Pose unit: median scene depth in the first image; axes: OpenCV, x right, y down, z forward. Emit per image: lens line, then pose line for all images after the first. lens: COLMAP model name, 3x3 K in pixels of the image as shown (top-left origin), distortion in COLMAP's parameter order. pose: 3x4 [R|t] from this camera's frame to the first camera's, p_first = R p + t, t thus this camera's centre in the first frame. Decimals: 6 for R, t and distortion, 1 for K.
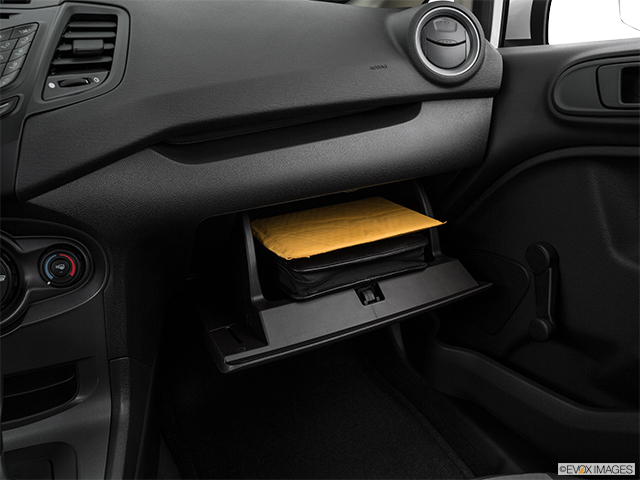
lens RADIAL K [[481.7, 0, 316.4], [0, 481.7, 235.3], [0, 0, 1]] dist [-0.108550, 0.026186]
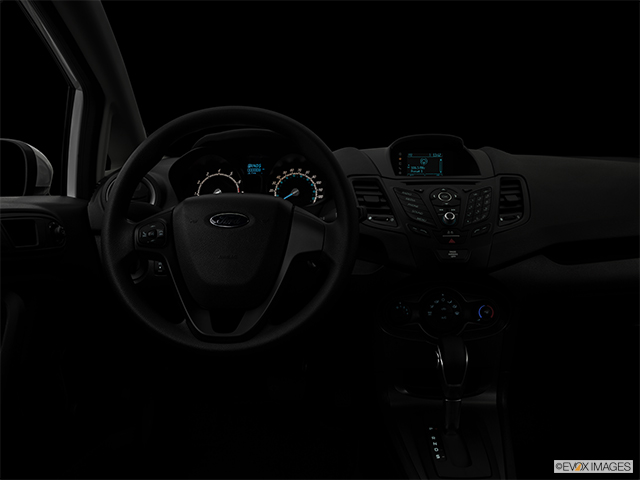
lens RADIAL K [[558.7, 0, 321.0], [0, 558.7, 239.6], [0, 0, 1]] dist [-0.078318, 0.002409]
pose [[0.910233, 0.051784, -0.410846, -0.194440], [-0.143015, 0.970413, -0.194539, 0.236145], [0.388616, 0.235833, 0.890708, -0.982224]]
